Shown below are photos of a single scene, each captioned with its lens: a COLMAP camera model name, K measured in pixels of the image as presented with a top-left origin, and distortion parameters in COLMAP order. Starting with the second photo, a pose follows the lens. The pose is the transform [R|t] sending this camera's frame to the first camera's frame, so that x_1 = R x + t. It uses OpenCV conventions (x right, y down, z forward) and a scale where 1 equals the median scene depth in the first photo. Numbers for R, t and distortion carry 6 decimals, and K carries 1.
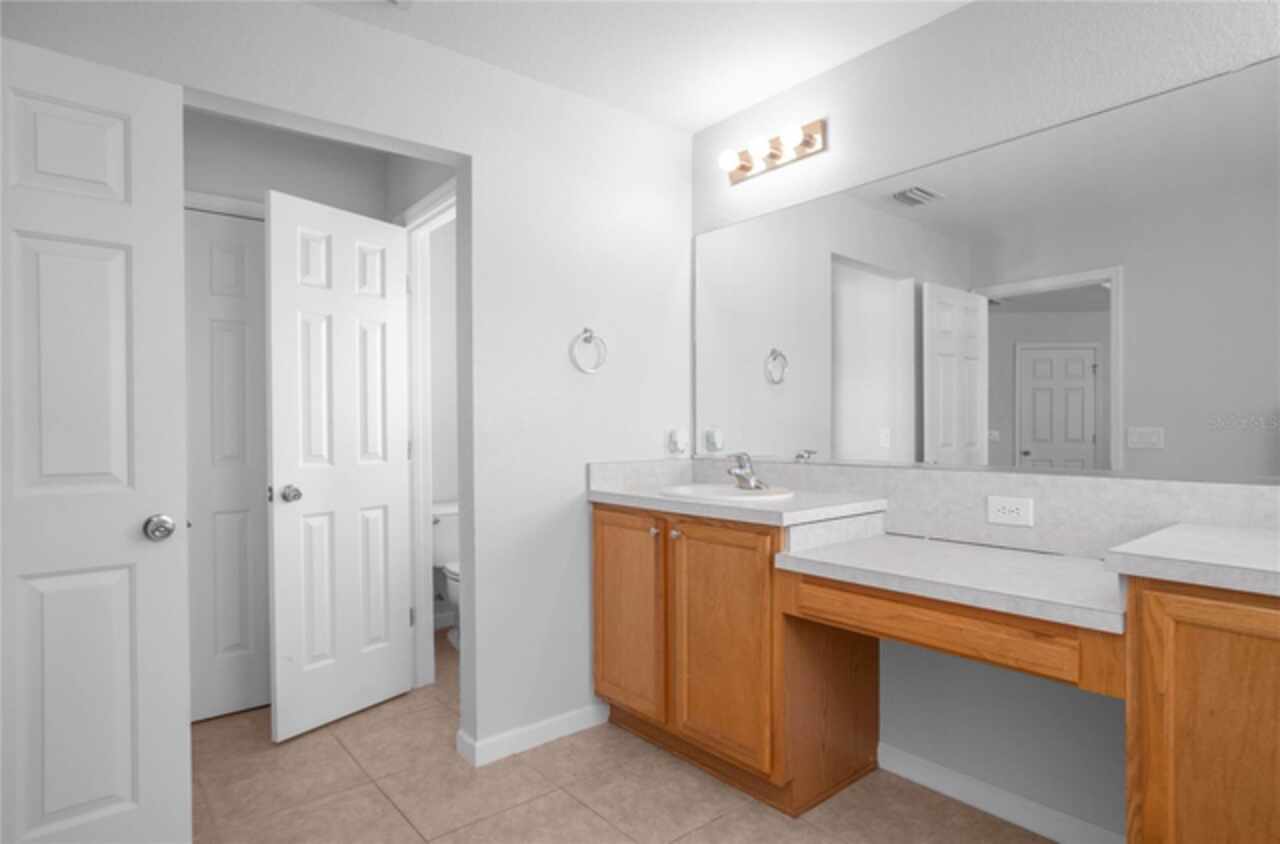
lens RADIAL K [[673.4, 0, 641.7], [0, 673.4, 425.6], [0, 0, 1]] dist [-0.005249, -0.000335]
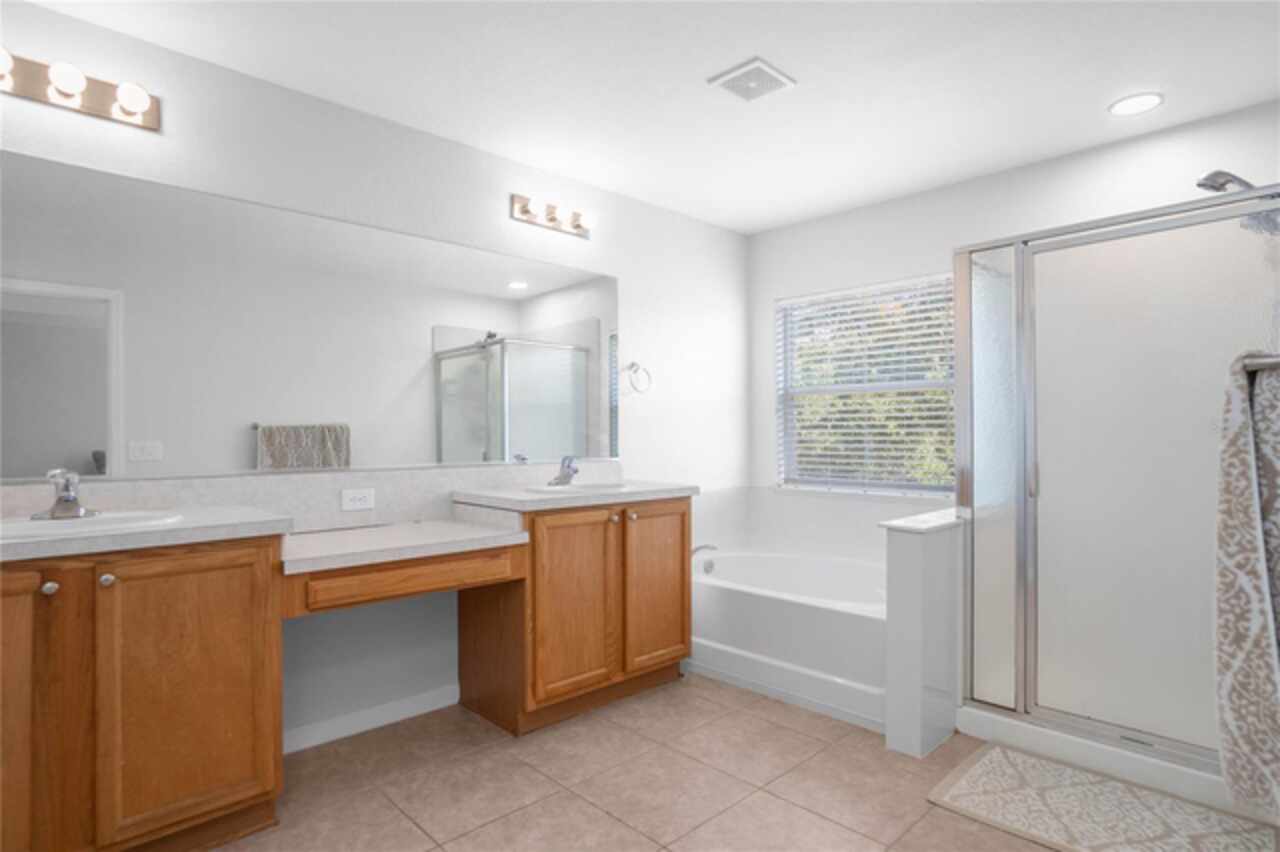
lens RADIAL K [[673.9, 0, 641.9], [0, 673.9, 430.8], [0, 0, 1]] dist [-0.030475, 0.002769]
pose [[-0.055664, 0.016751, 0.998309, -0.817578], [0.007489, 0.999838, -0.016359, 0.017282], [-0.998421, 0.006566, -0.055780, 0.519732]]
